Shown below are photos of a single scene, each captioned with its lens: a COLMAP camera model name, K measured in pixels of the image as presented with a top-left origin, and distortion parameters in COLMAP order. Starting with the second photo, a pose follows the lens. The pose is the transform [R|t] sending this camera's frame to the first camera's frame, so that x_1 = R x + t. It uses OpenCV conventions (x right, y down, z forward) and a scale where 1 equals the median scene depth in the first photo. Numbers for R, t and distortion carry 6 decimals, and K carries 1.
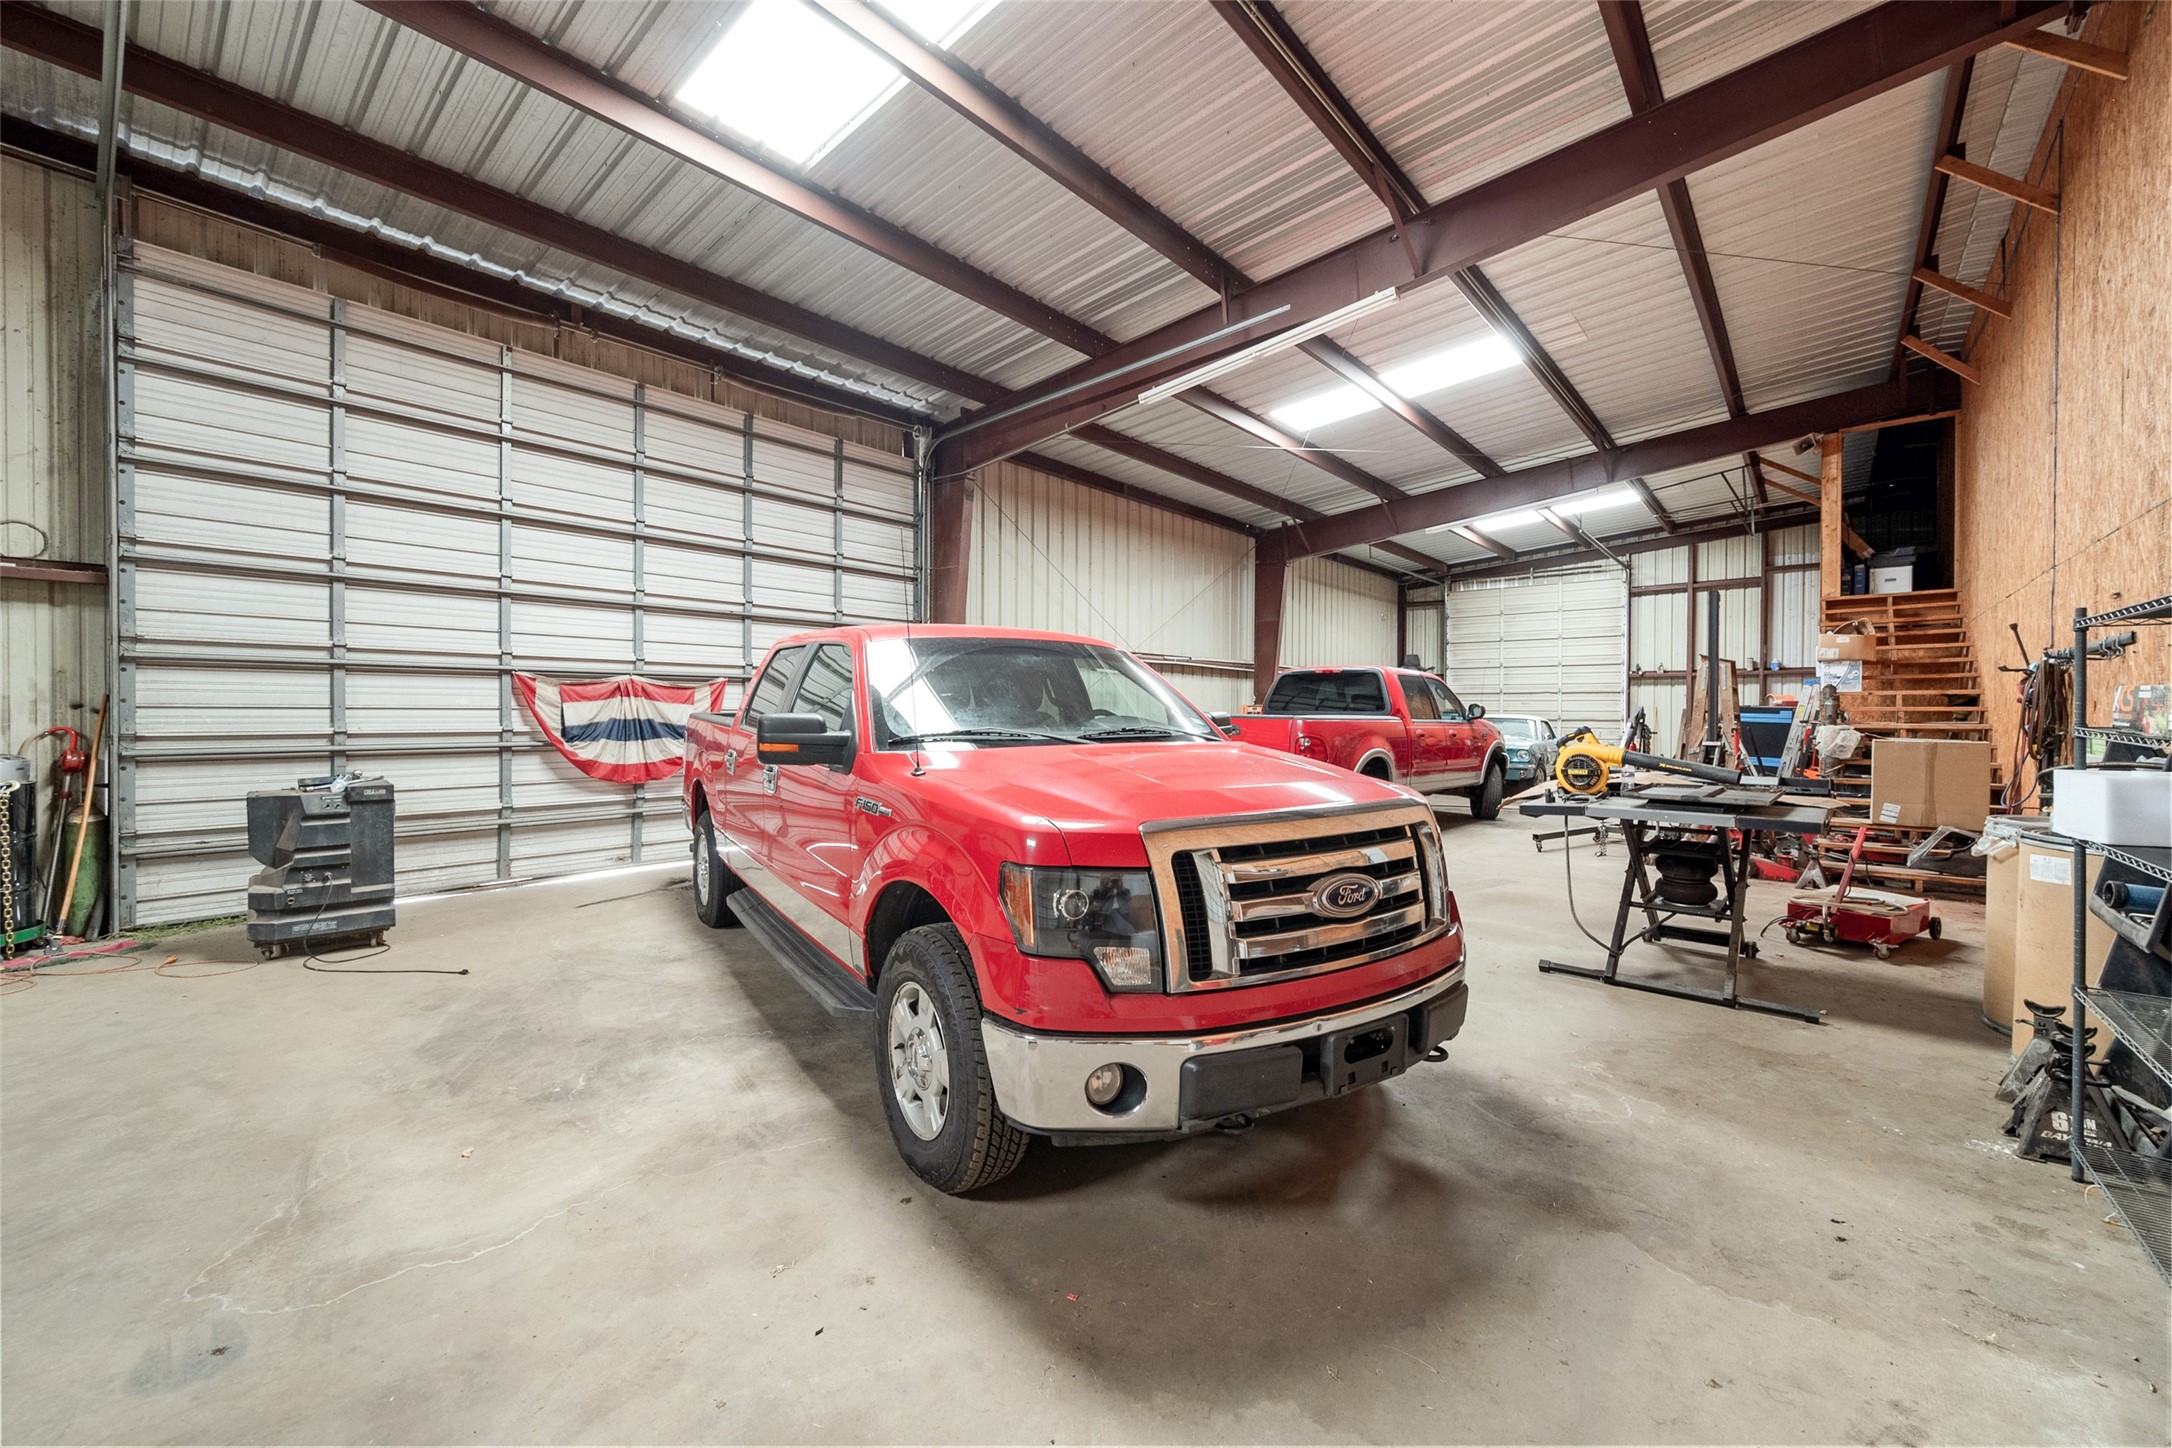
lens RADIAL K [[861.5, 0, 1067.8], [0, 861.5, 727.1], [0, 0, 1]] dist [-0.001110, -0.000017]
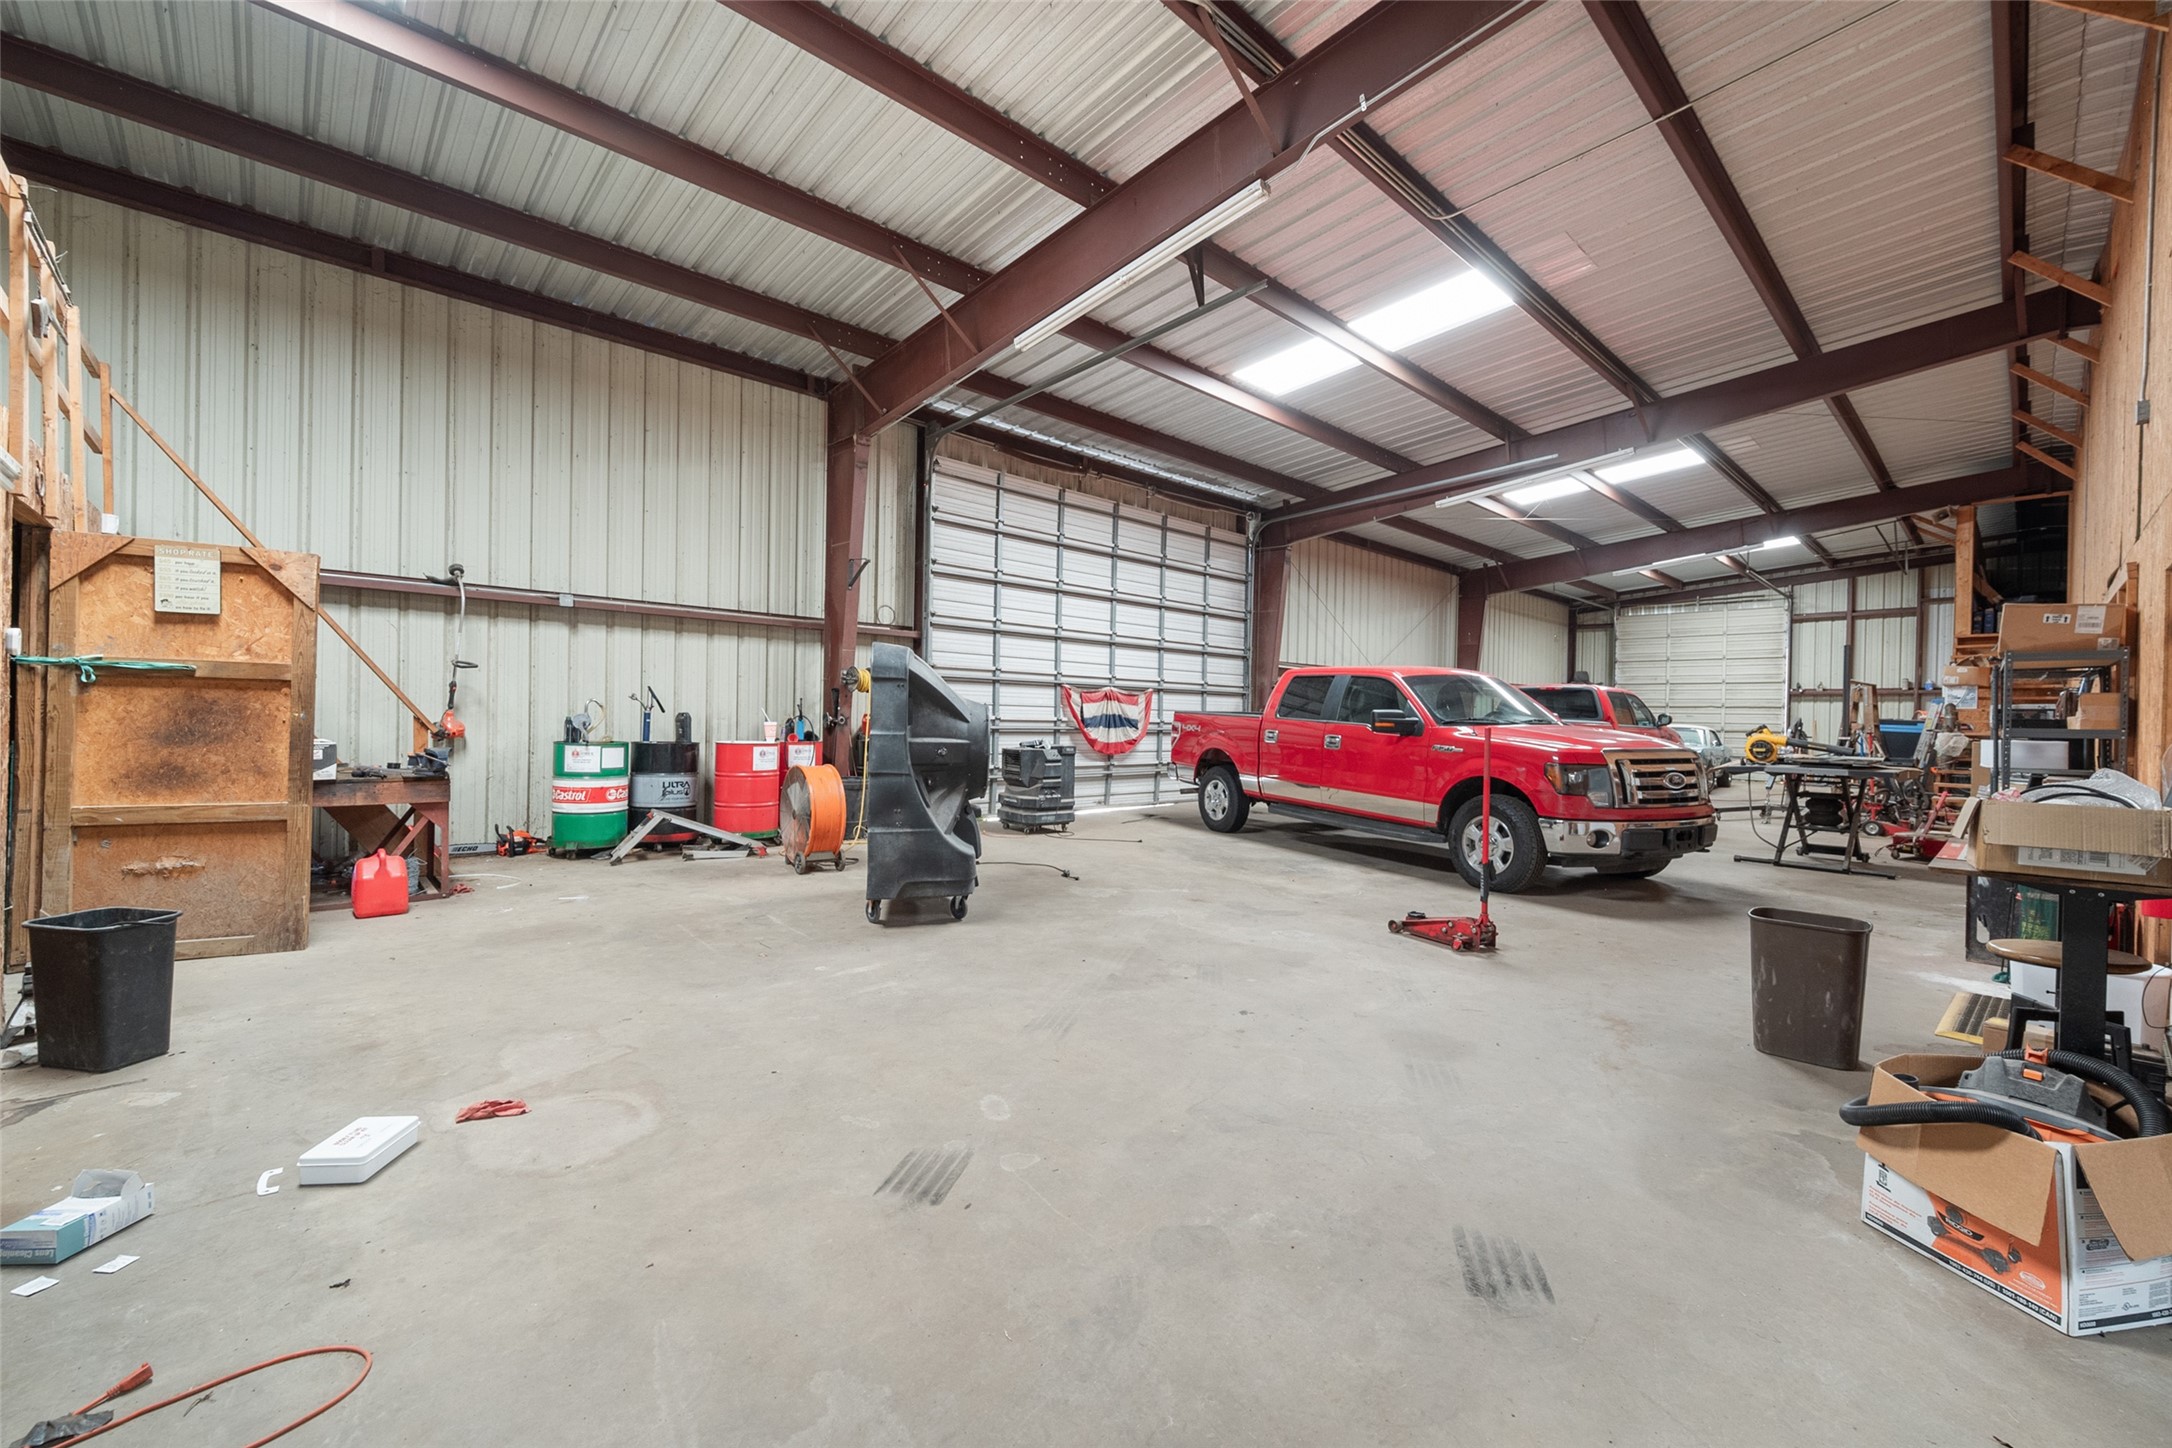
lens RADIAL K [[861.5, 0, 1080.4], [0, 861.5, 730.5], [0, 0, 1]] dist [-0.001110, -0.000017]
pose [[0.993777, 0.017580, -0.109992, -0.313059], [-0.018031, 0.999833, -0.003107, 0.021310], [0.109919, 0.005071, 0.993928, -0.477052]]
